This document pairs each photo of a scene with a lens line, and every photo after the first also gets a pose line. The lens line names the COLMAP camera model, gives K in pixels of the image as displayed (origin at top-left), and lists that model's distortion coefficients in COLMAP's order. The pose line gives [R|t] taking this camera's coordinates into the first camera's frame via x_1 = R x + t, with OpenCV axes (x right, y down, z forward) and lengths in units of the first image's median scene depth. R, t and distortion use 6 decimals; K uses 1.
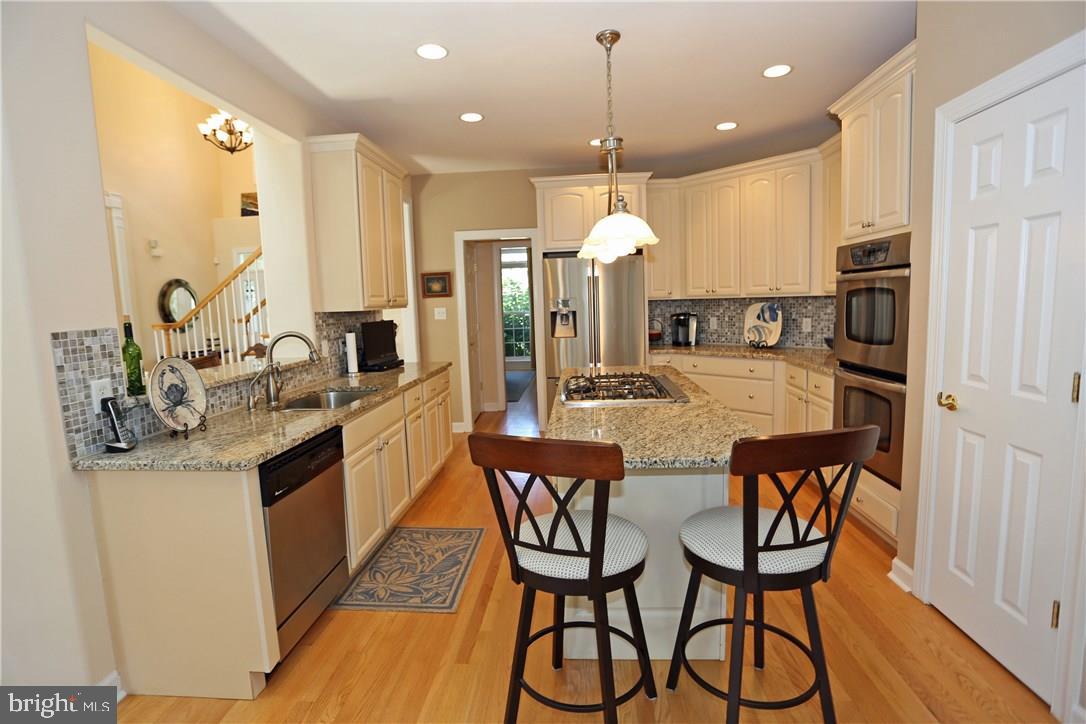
lens RADIAL K [[531.4, 0, 543.0], [0, 531.4, 362.0], [0, 0, 1]] dist [-0.087311, 0.041977]
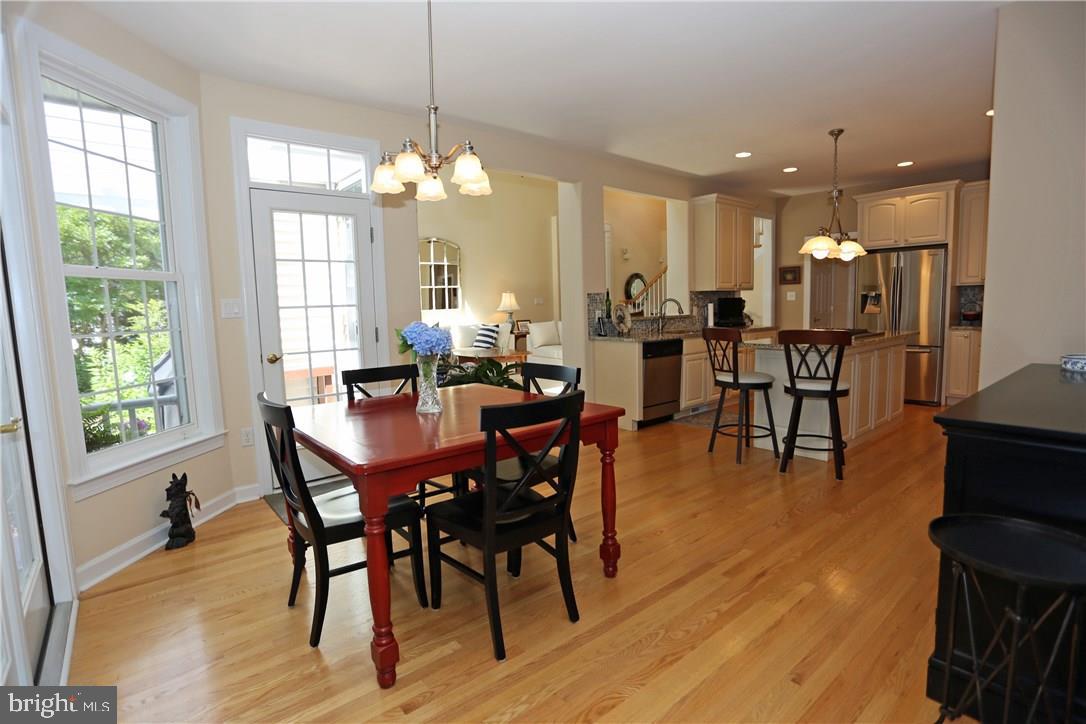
lens RADIAL K [[531.4, 0, 543.0], [0, 531.4, 362.0], [0, 0, 1]] dist [-0.087311, 0.041977]
pose [[0.694434, 0.091418, -0.713726, 0.607187], [-0.079253, 0.995579, 0.050409, 0.112072], [0.715179, 0.021559, 0.698609, -0.738981]]
